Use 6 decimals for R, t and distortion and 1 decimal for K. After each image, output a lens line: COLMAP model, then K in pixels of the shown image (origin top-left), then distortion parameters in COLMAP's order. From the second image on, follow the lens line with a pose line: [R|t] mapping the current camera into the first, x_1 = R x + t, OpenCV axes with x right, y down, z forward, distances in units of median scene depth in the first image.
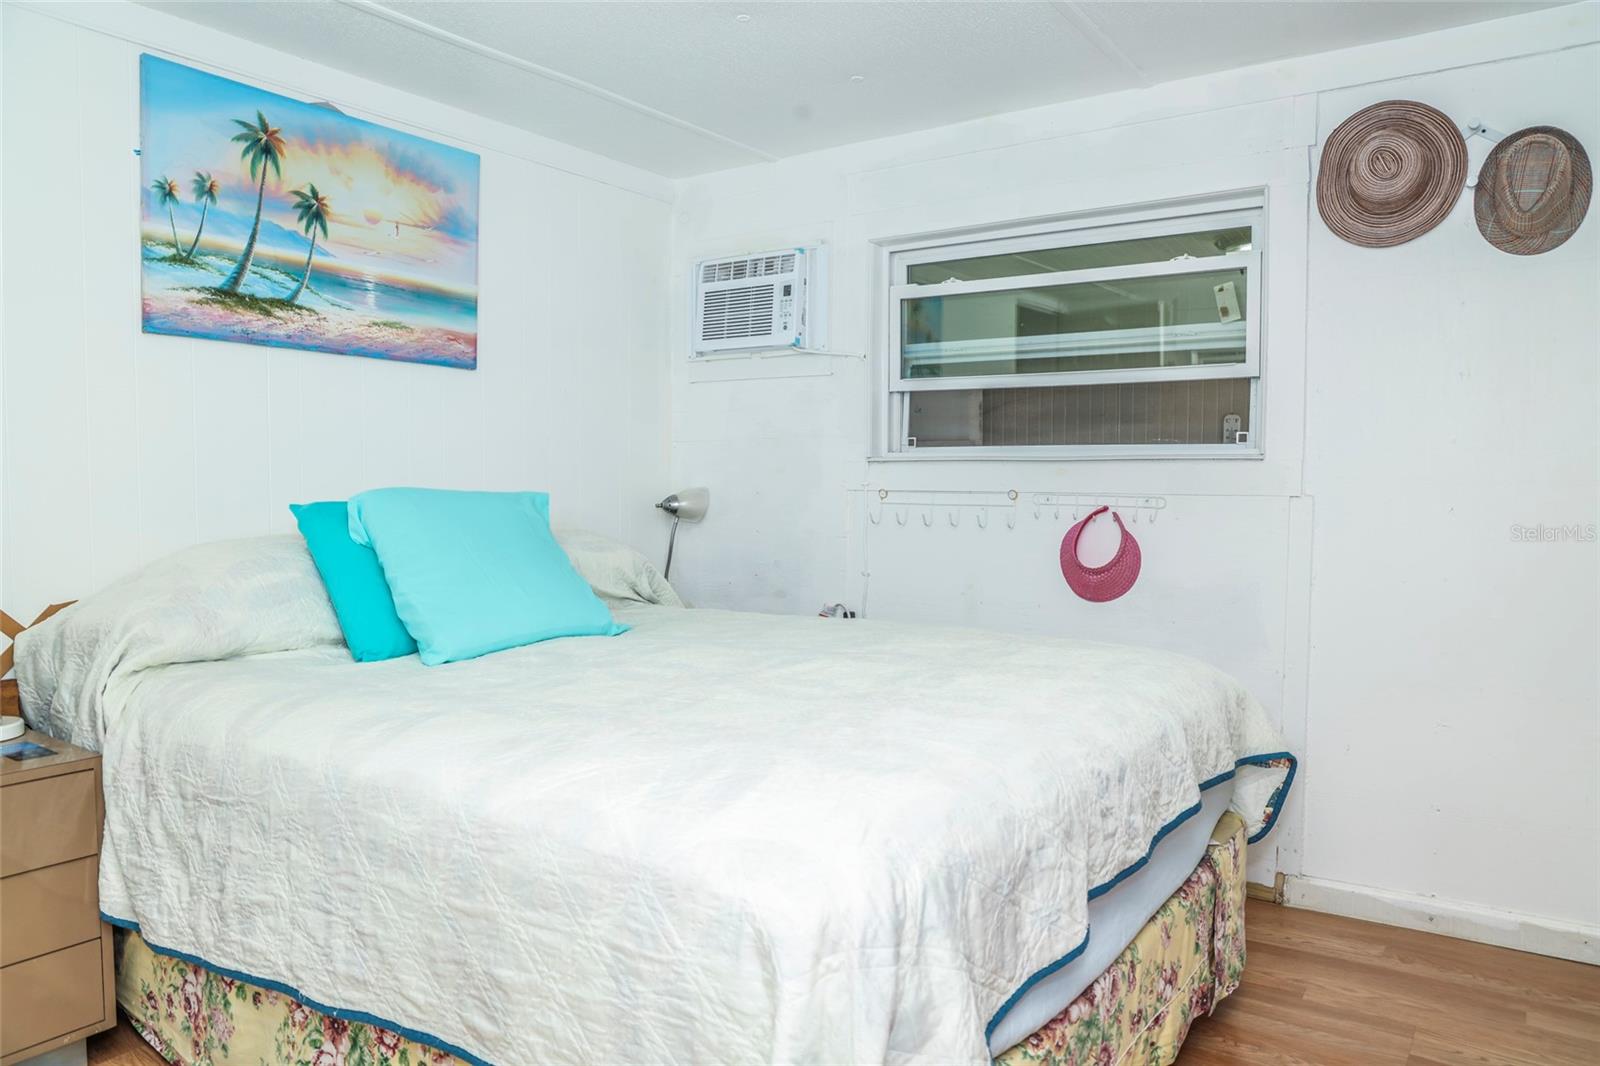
lens RADIAL K [[1121.3, 0, 804.7], [0, 1121.3, 528.0], [0, 0, 1]] dist [-0.023101, -0.002893]
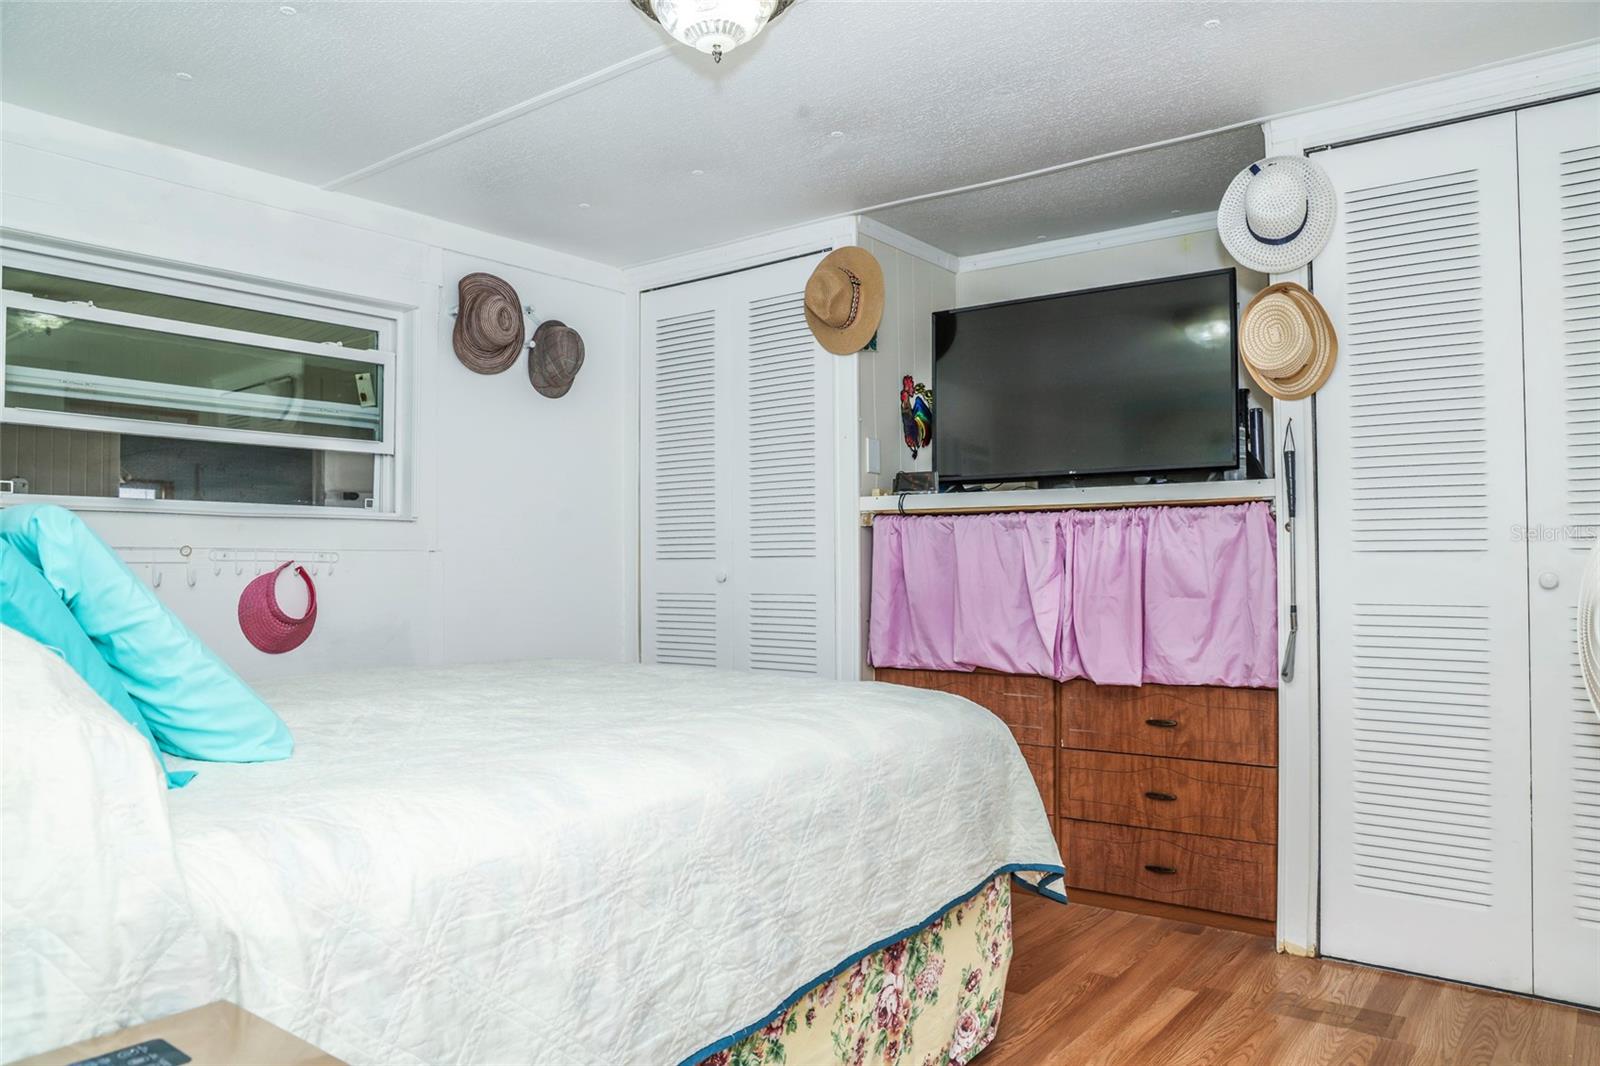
lens RADIAL K [[1121.3, 0, 804.0], [0, 1121.3, 538.7], [0, 0, 1]] dist [-0.023101, -0.002893]
pose [[0.077085, 0.011632, 0.996957, -0.777886], [0.038194, 0.999164, -0.014610, -0.007104], [-0.996293, 0.039204, 0.076576, 0.446416]]
